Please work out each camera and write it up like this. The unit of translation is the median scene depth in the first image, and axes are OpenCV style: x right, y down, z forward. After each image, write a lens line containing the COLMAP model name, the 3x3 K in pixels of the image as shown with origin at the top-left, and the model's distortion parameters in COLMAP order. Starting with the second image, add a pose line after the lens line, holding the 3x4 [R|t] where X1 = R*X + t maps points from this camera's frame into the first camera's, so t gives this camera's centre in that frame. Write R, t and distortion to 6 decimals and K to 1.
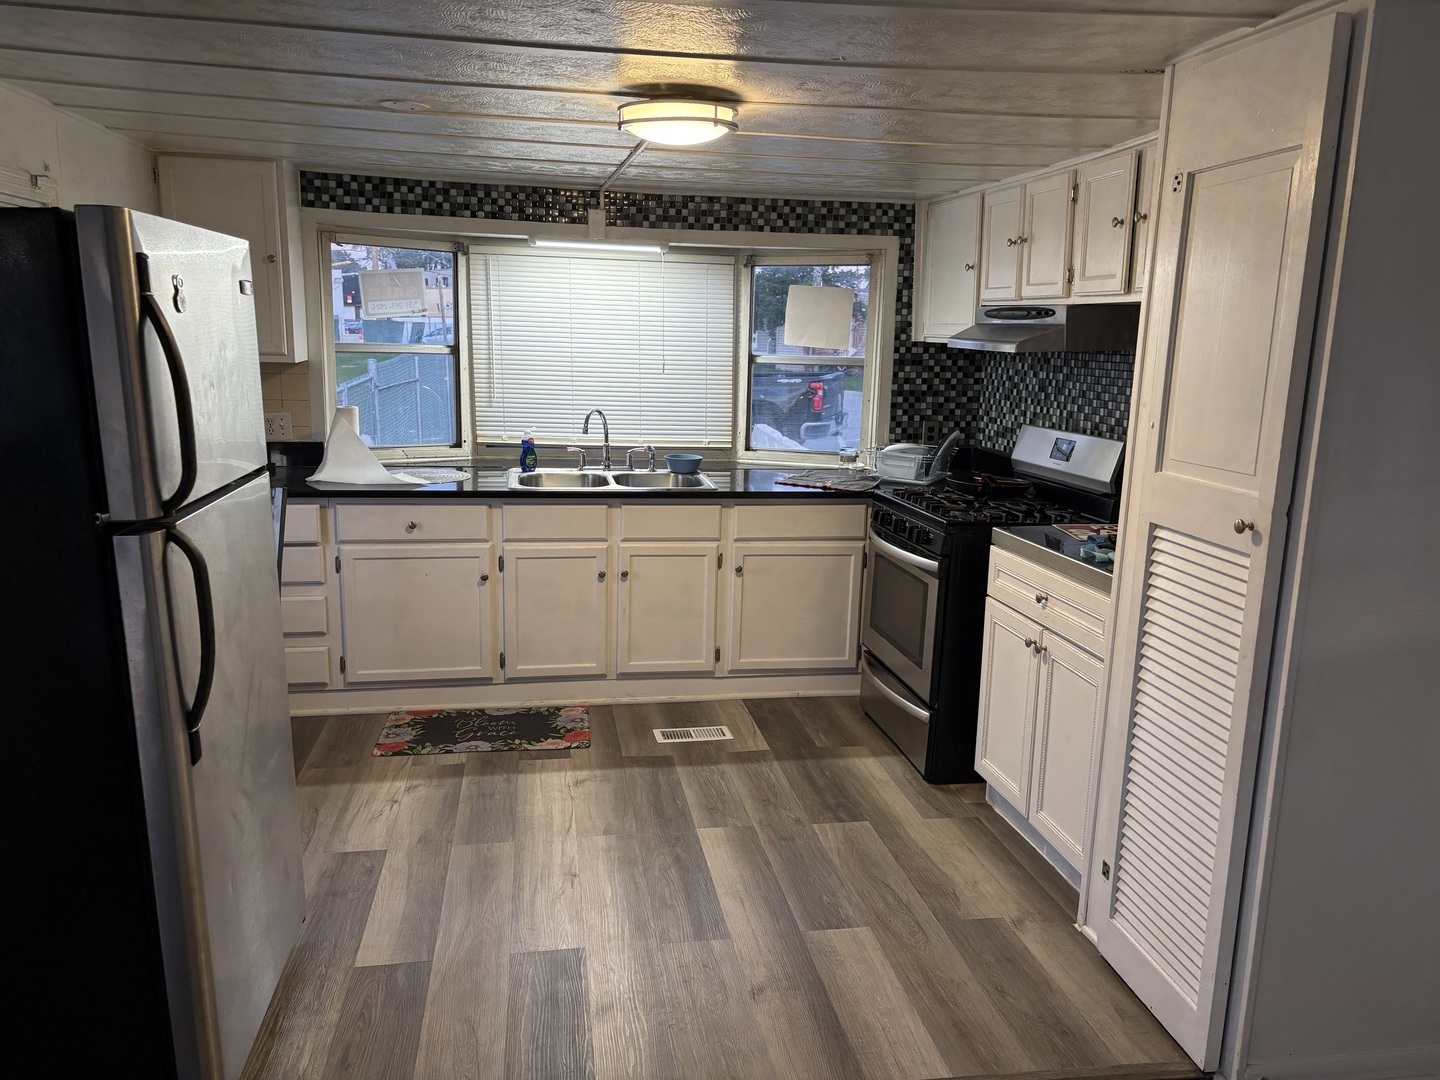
lens RADIAL K [[1074.2, 0, 720.0], [0, 1074.2, 540.0], [0, 0, 1]] dist [0.120012, -0.262899]
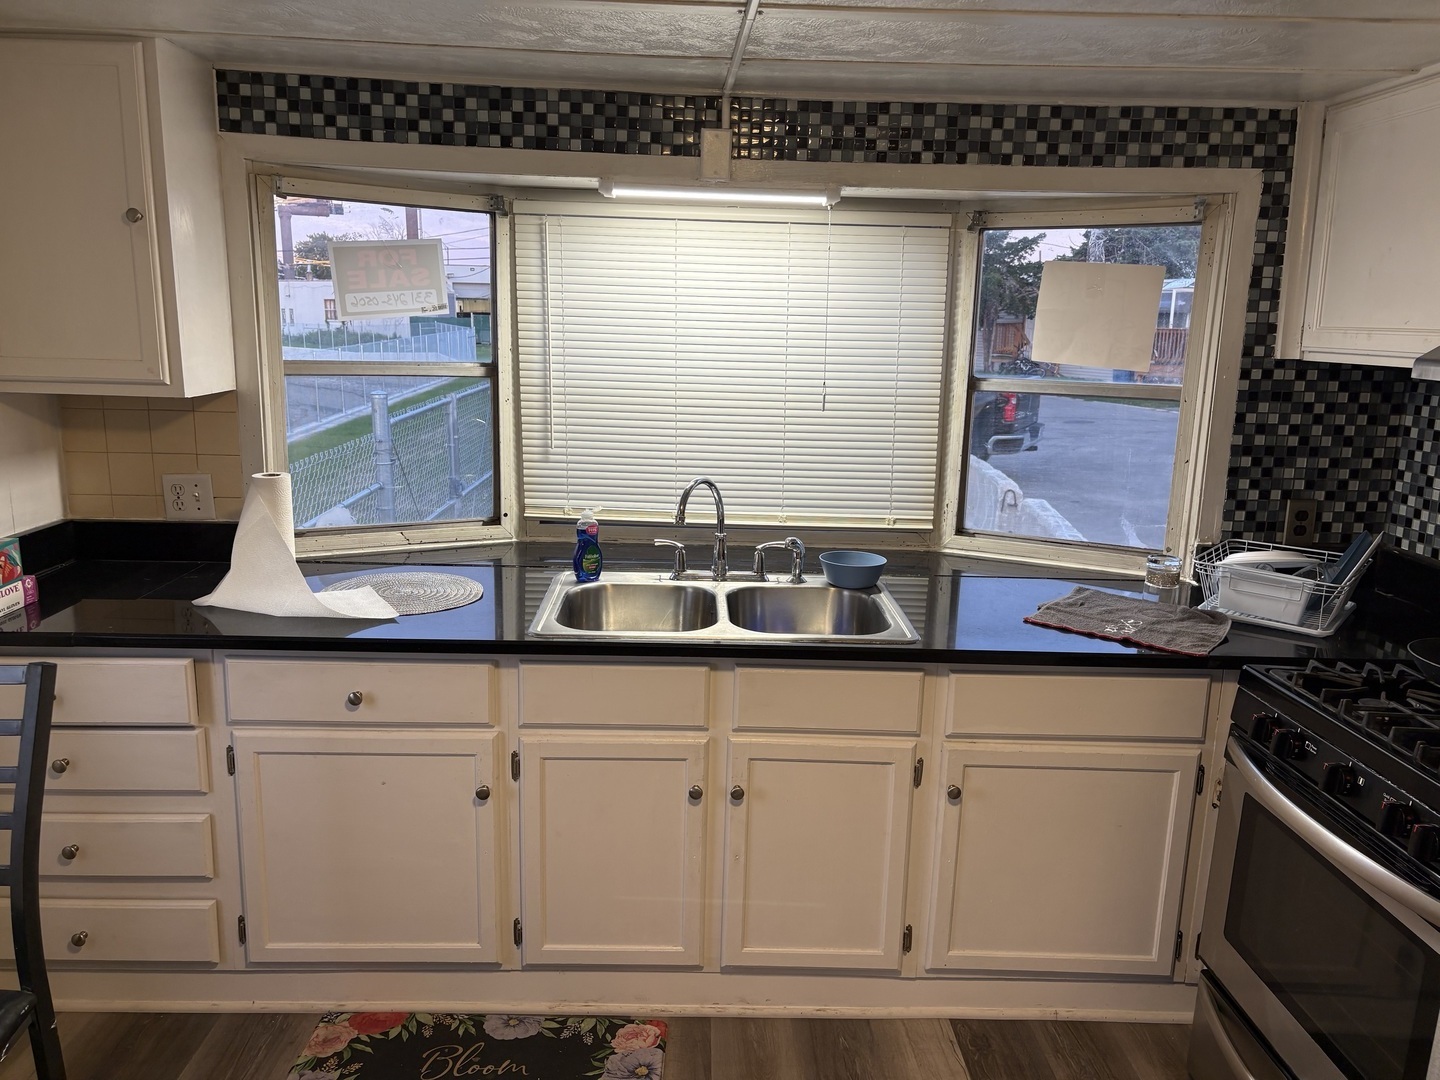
lens RADIAL K [[1078.7, 0, 720.5], [0, 1078.7, 542.4], [0, 0, 1]] dist [0.063401, -0.053585]
pose [[0.988272, 0.031241, -0.149473, -0.019100], [-0.030438, 0.999507, 0.007657, -0.092461], [0.149638, -0.003018, 0.988736, 0.436515]]
